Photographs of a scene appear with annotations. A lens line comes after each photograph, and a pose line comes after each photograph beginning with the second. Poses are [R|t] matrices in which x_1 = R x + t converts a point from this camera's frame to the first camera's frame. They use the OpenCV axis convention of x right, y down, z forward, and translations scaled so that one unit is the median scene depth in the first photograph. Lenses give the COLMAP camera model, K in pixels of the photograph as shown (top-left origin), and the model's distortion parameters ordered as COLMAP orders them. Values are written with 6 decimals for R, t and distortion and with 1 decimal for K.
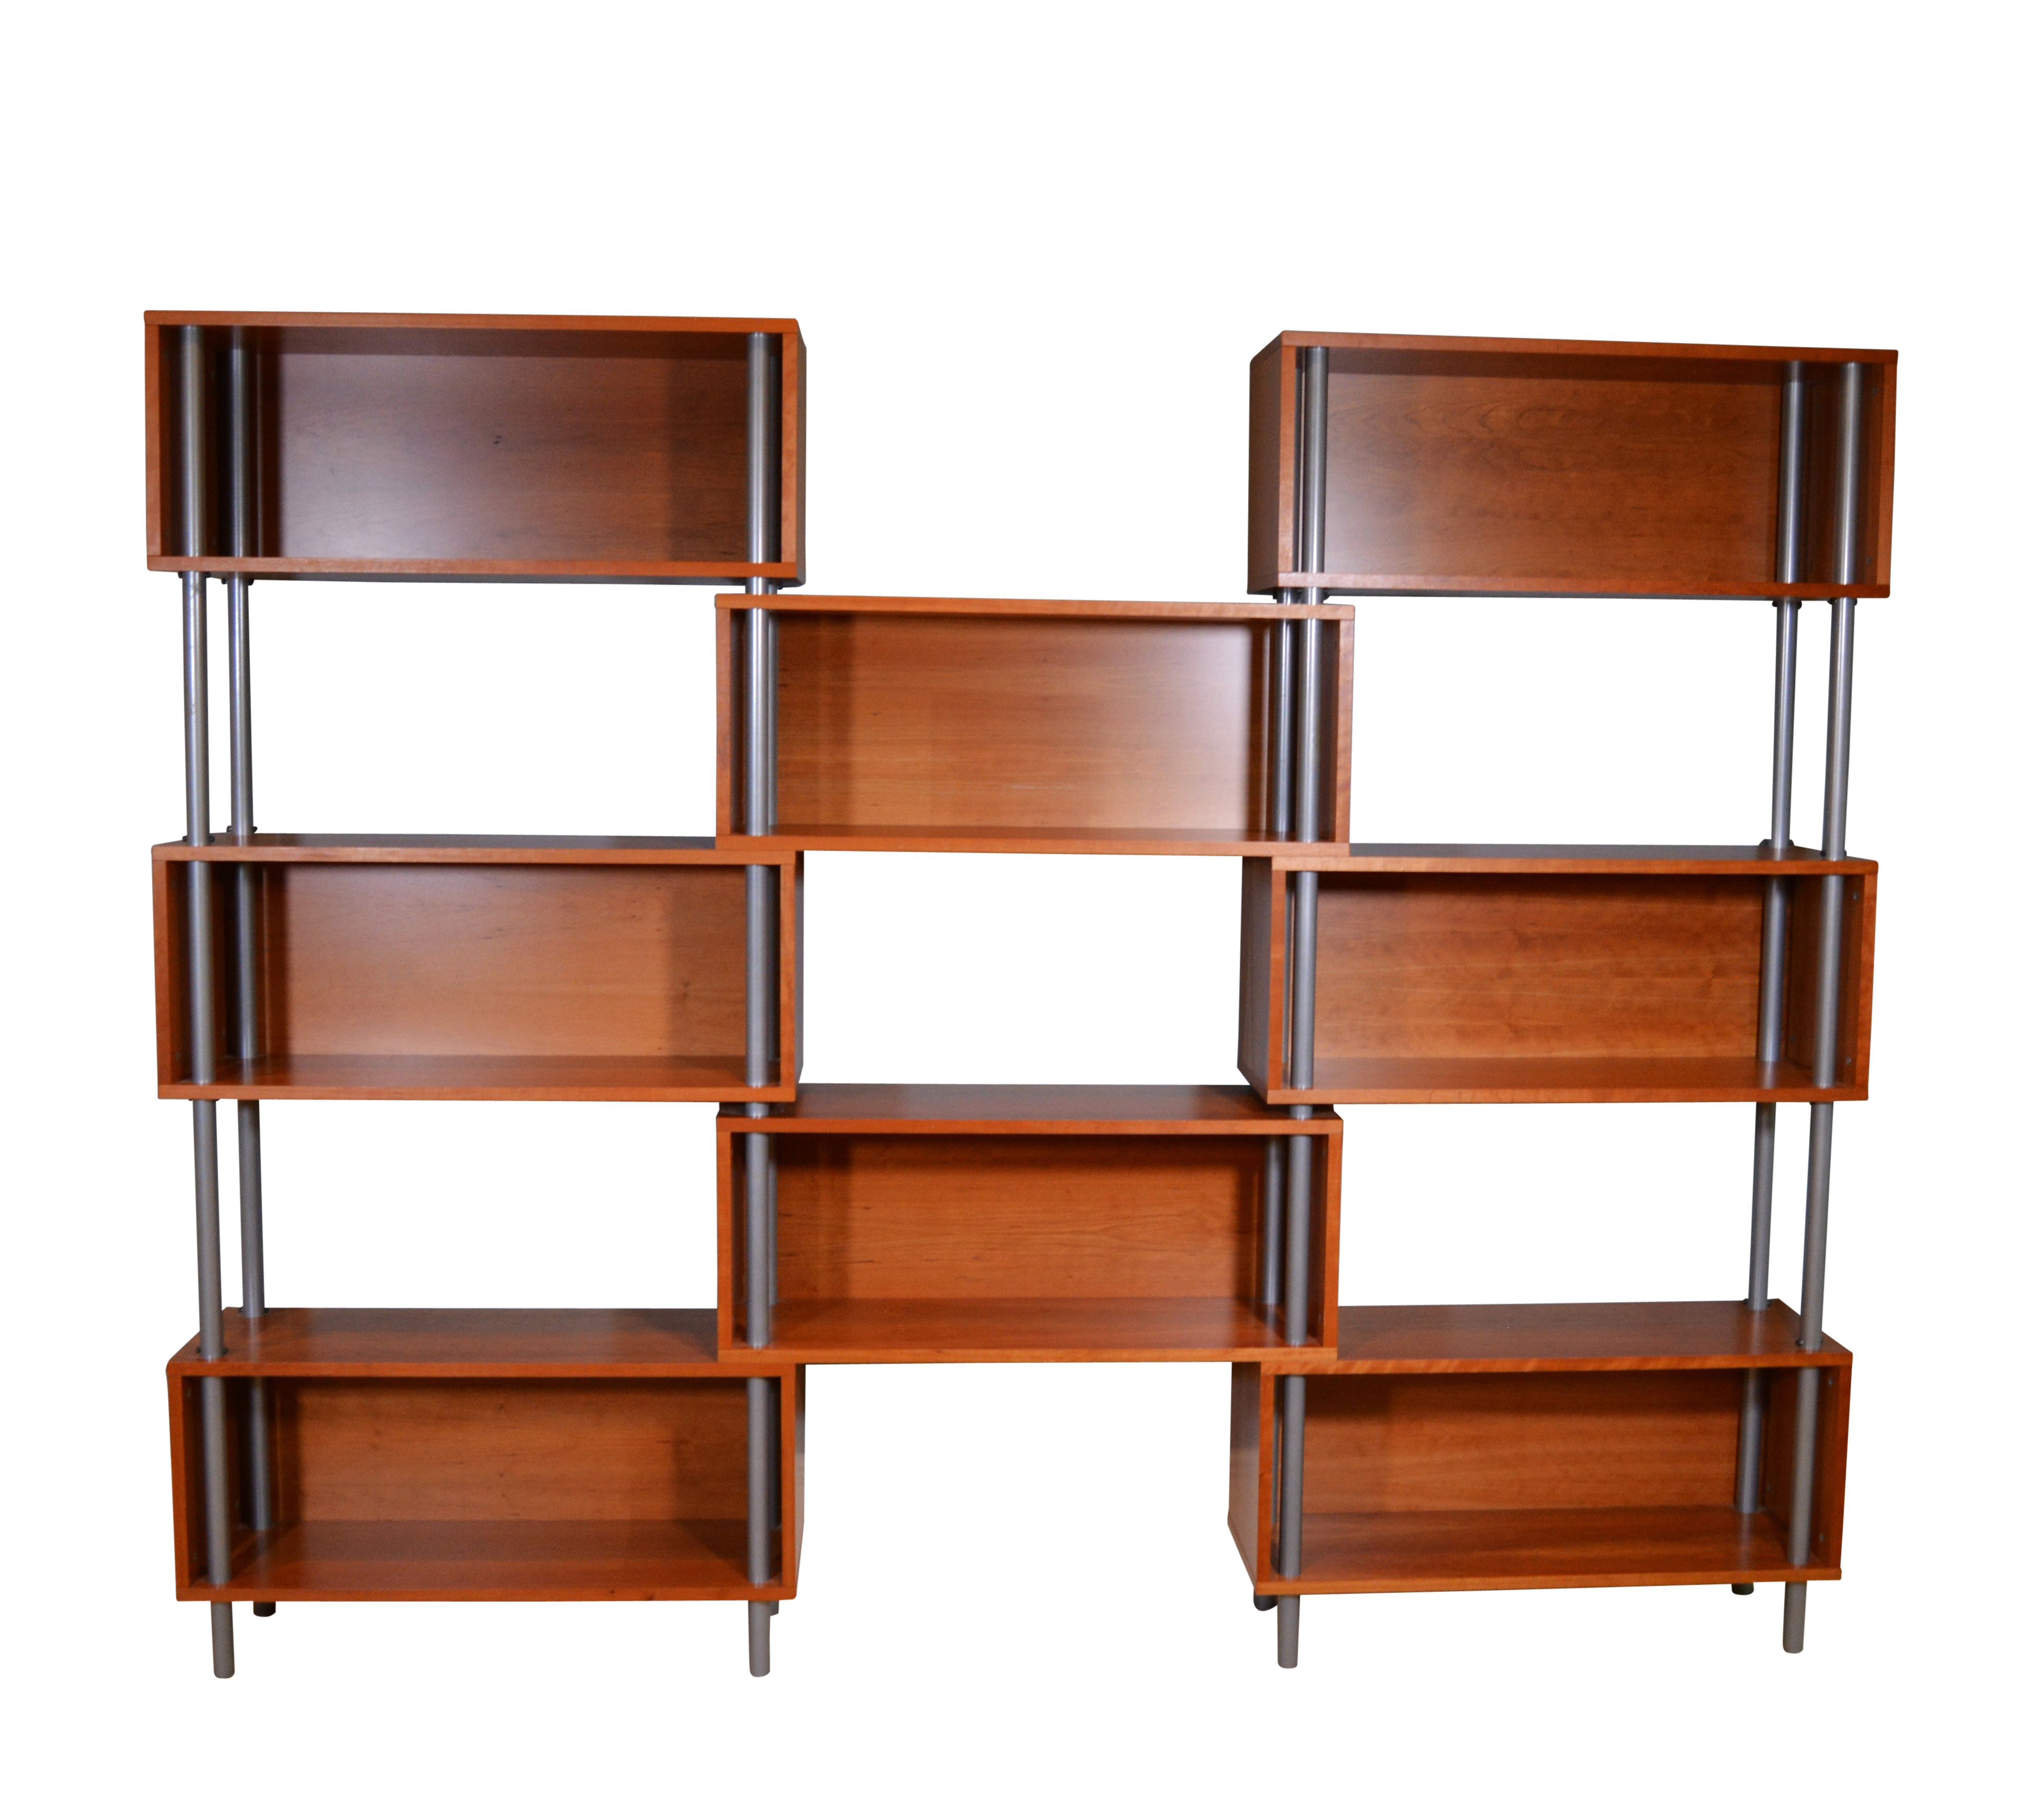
lens RADIAL K [[2018.0, 0, 1019.8], [0, 2018.0, 926.1], [0, 0, 1]] dist [-0.069732, 0.016639]
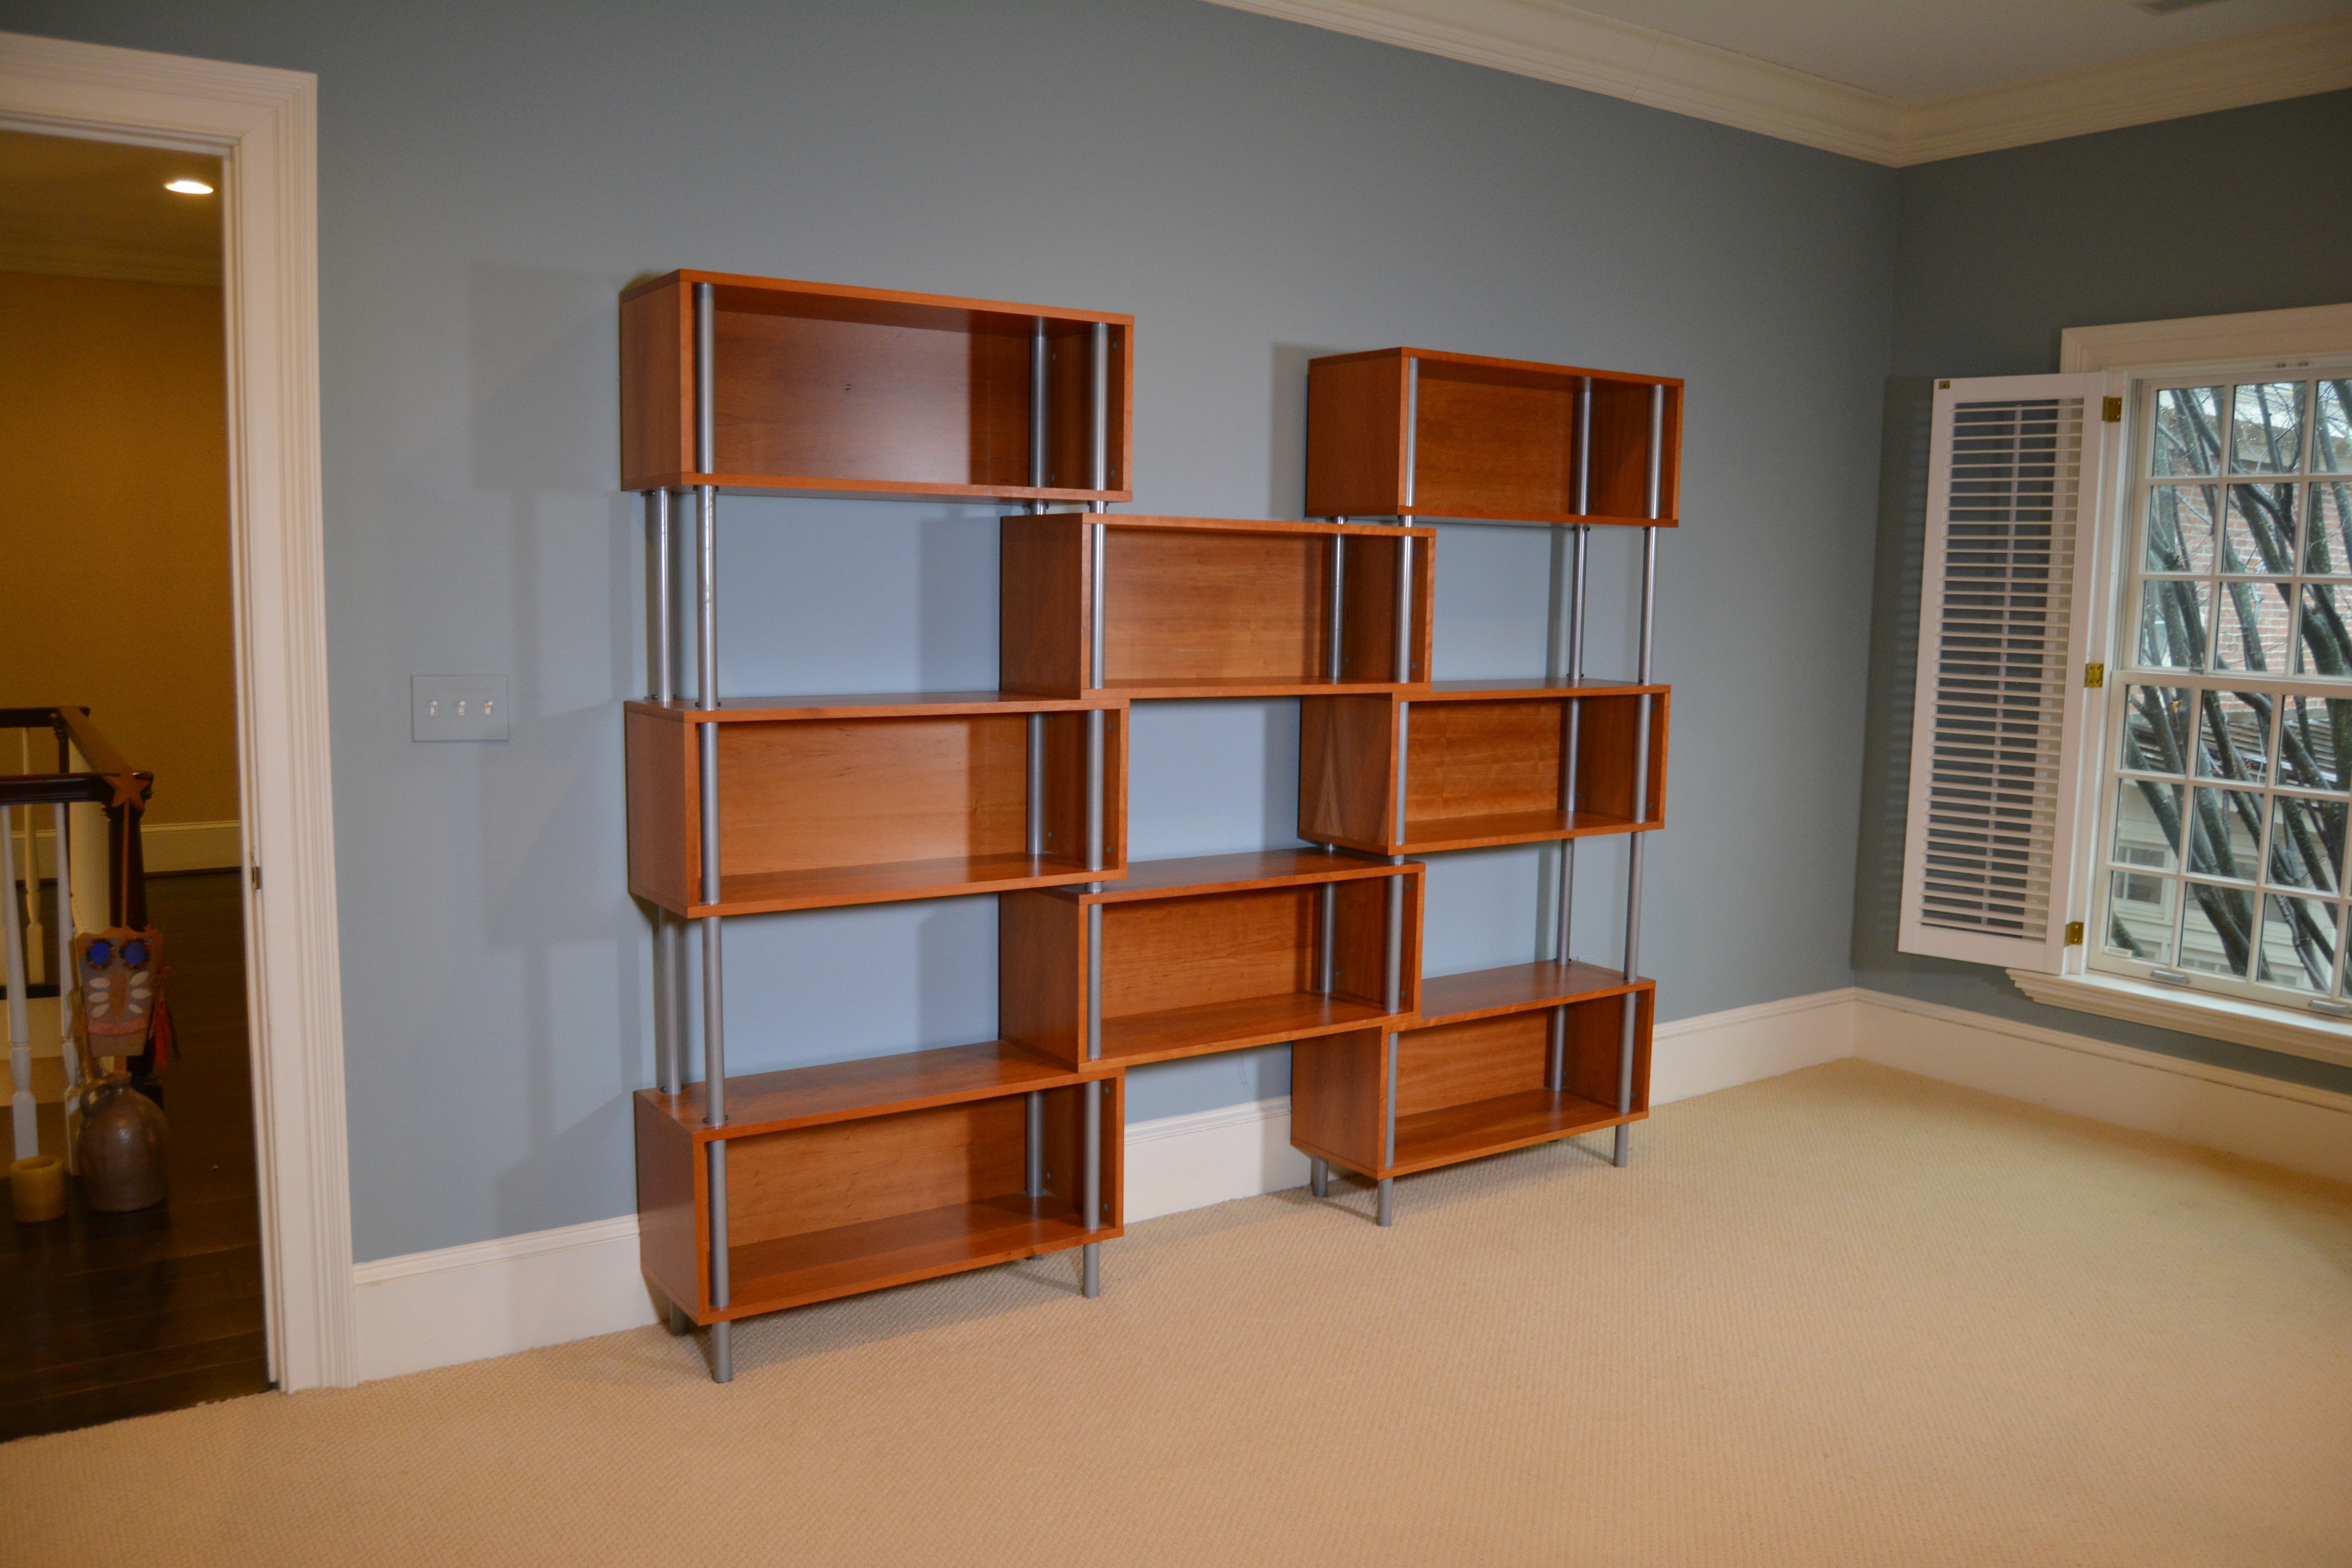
lens RADIAL K [[1560.1, 0, 889.6], [0, 1560.1, 792.1], [0, 0, 1]] dist [-0.063448, -0.005122]
pose [[0.916967, -0.056337, 0.394965, -0.636692], [0.047170, 0.998345, 0.032892, -0.014972], [-0.396164, -0.011530, 0.918107, 0.071620]]
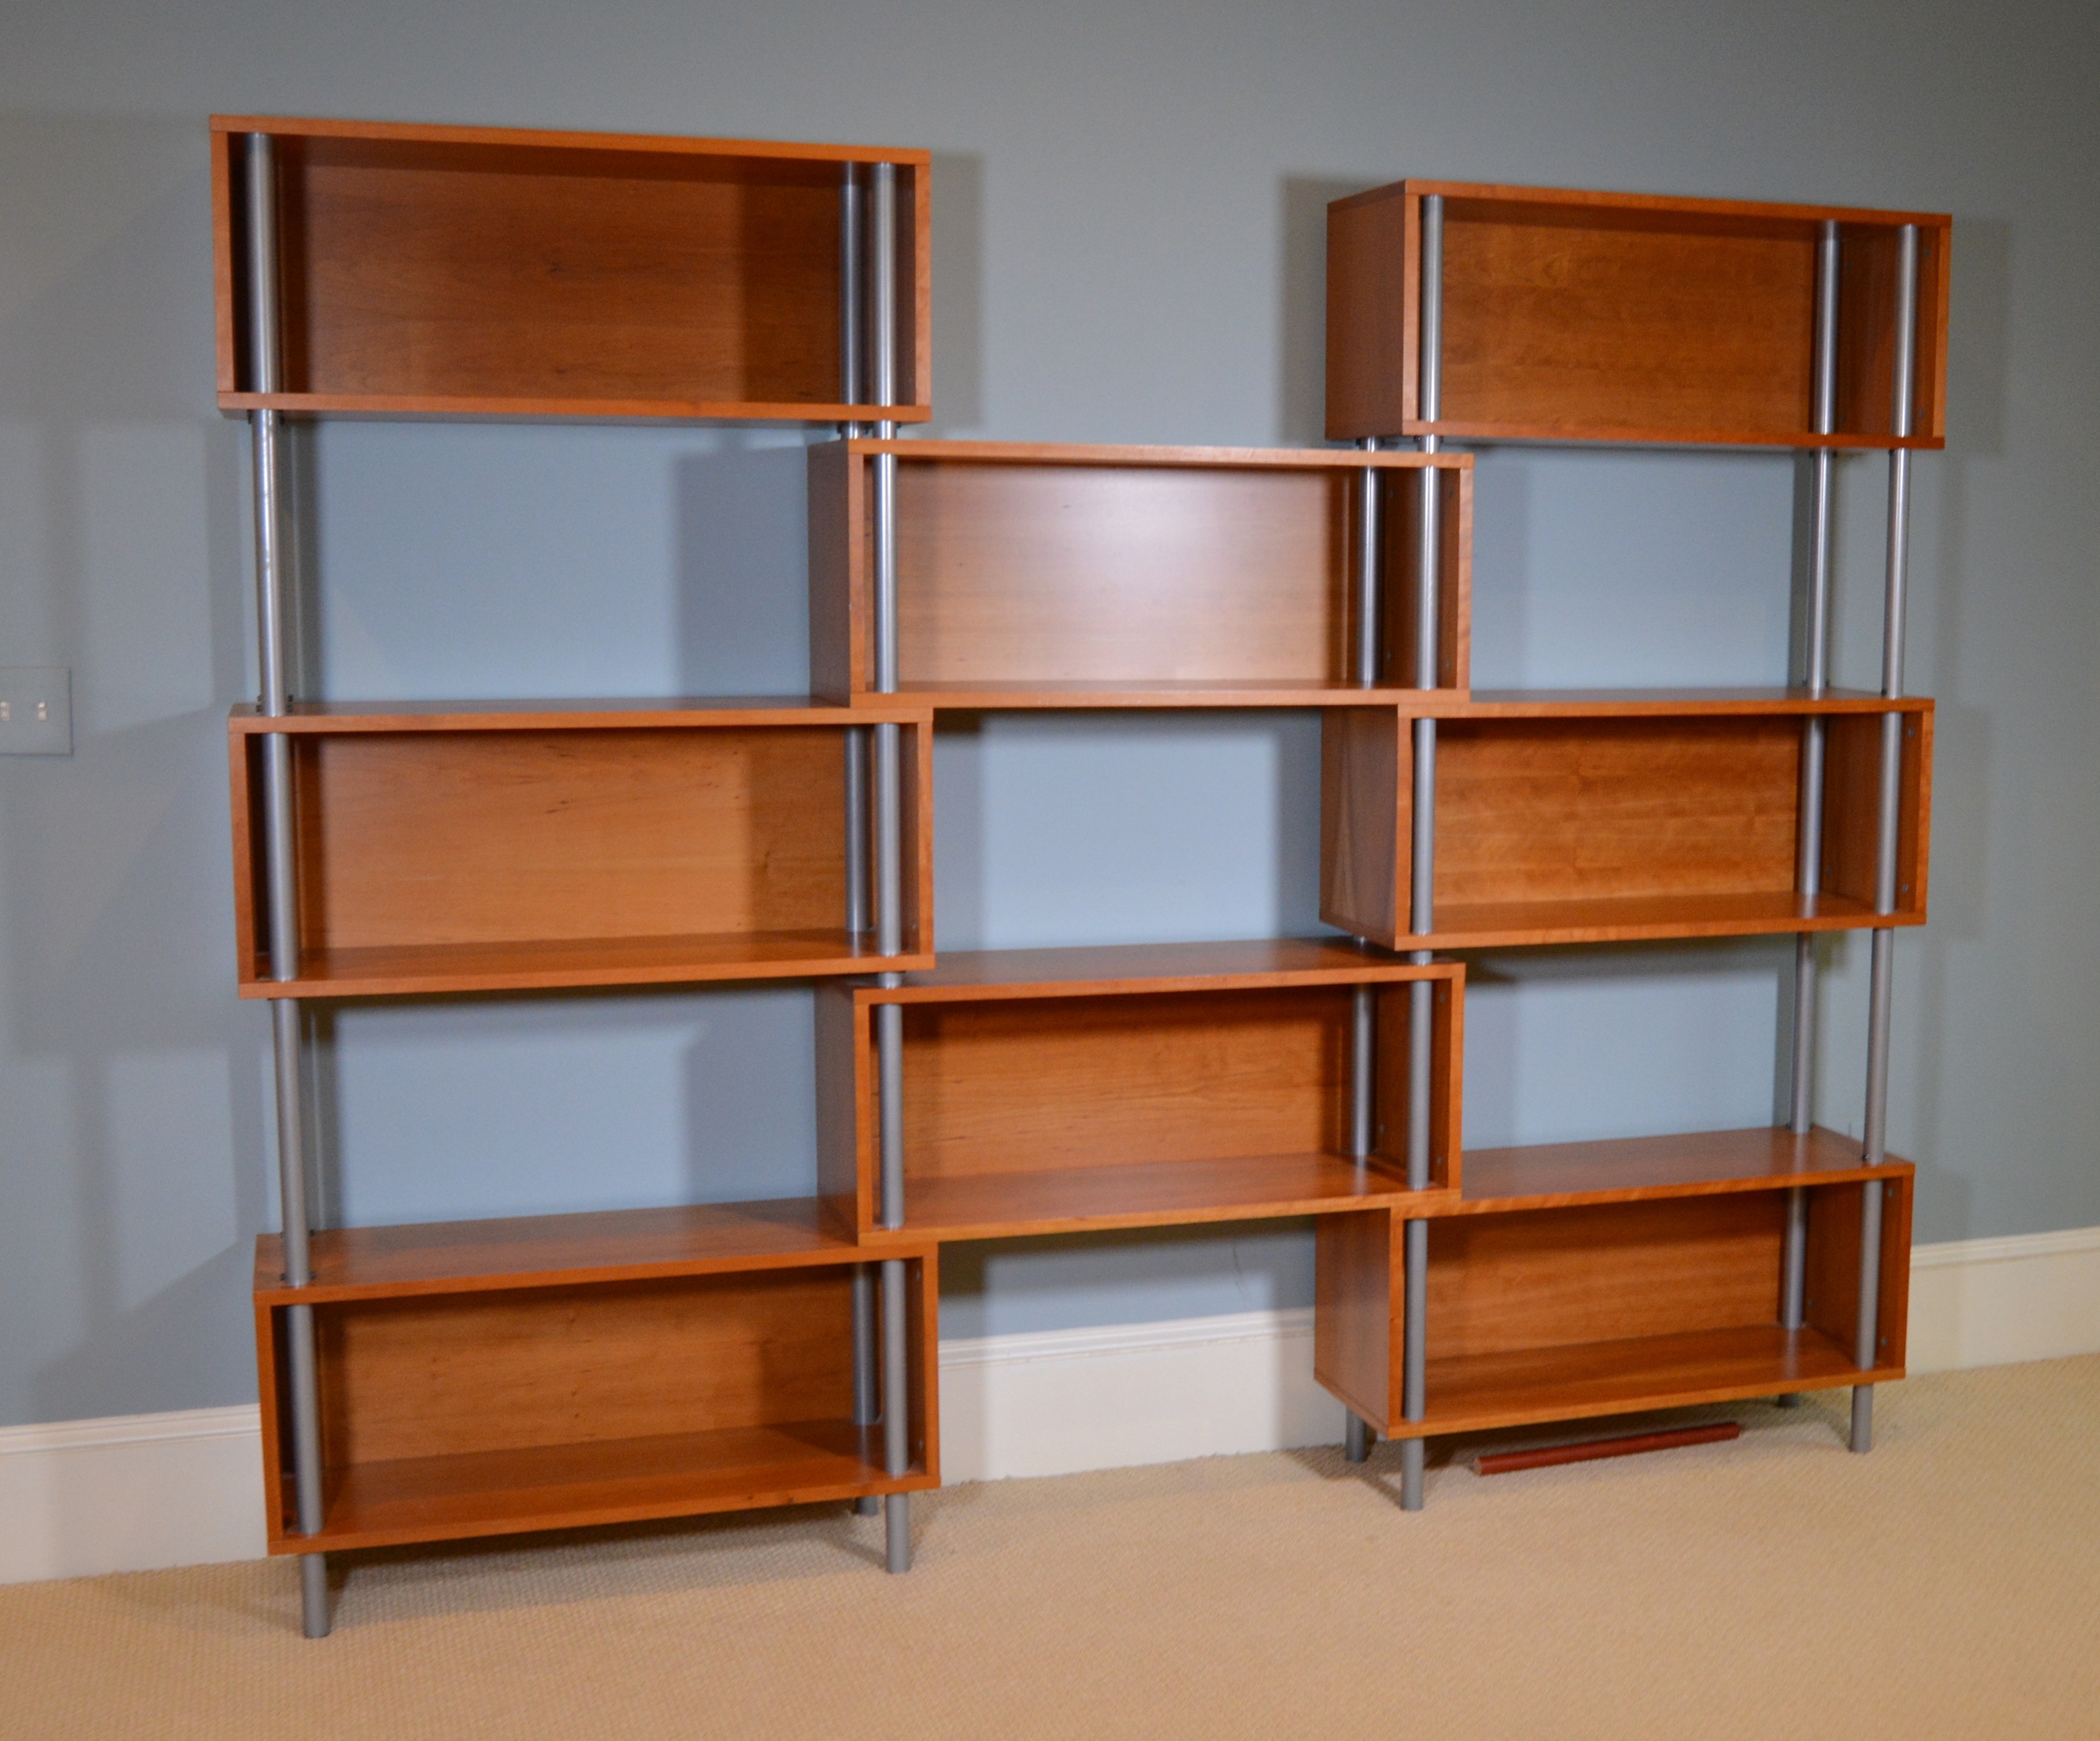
lens RADIAL K [[2269.4, 0, 1050.0], [0, 2269.4, 870.5], [0, 0, 1]] dist [-0.052492, -0.033866]
pose [[0.975463, -0.035619, 0.217263, -0.270982], [0.029897, 0.999116, 0.029568, 0.009034], [-0.218124, -0.022347, 0.975665, -0.061894]]
